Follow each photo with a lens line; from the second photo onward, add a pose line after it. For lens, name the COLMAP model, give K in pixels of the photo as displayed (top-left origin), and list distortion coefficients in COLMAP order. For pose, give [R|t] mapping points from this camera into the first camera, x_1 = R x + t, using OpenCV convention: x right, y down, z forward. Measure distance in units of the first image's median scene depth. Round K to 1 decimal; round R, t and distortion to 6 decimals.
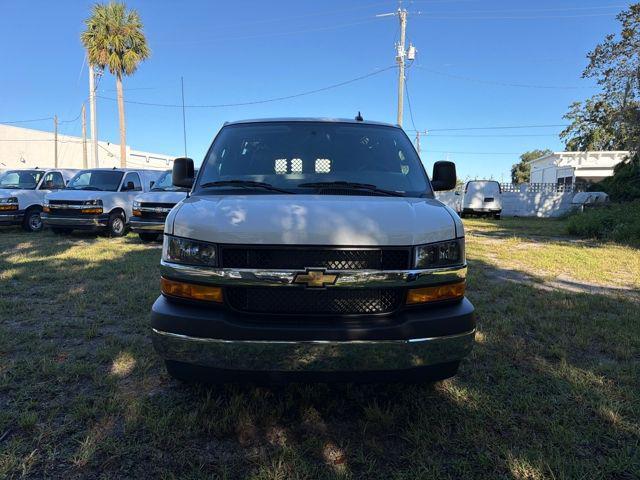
lens RADIAL K [[459.5, 0, 316.4], [0, 459.5, 241.9], [0, 0, 1]] dist [0.038914, -0.032193]
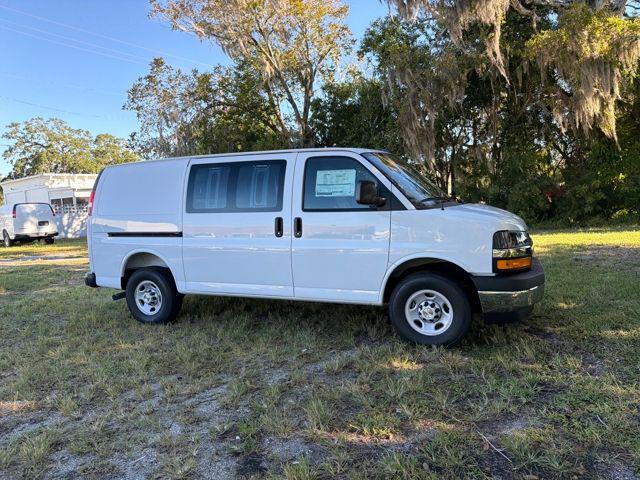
lens RADIAL K [[459.5, 0, 321.4], [0, 459.5, 241.6], [0, 0, 1]] dist [0.038914, -0.032193]
pose [[0.400633, -0.108635, 0.909776, -0.202241], [0.150729, 0.987232, 0.051508, -0.014936], [-0.903756, 0.116493, 0.411892, 0.093597]]
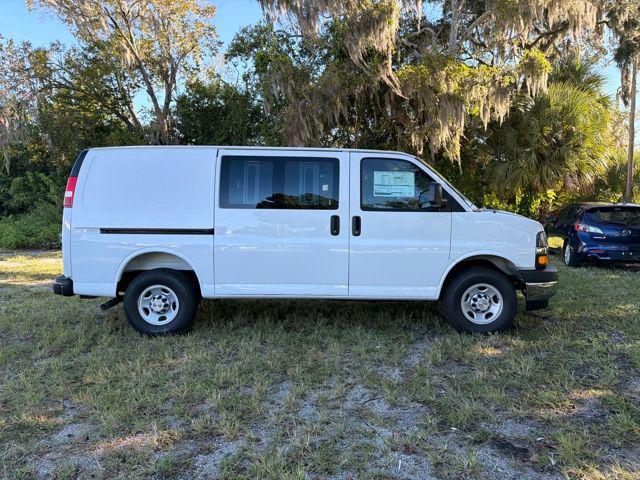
lens RADIAL K [[459.5, 0, 320.5], [0, 459.5, 236.3], [0, 0, 1]] dist [0.038914, -0.032193]
pose [[0.017452, -0.080233, 0.996623, -0.222295], [0.116599, 0.990137, 0.077669, -0.024008], [-0.993026, 0.114850, 0.026635, 0.183011]]
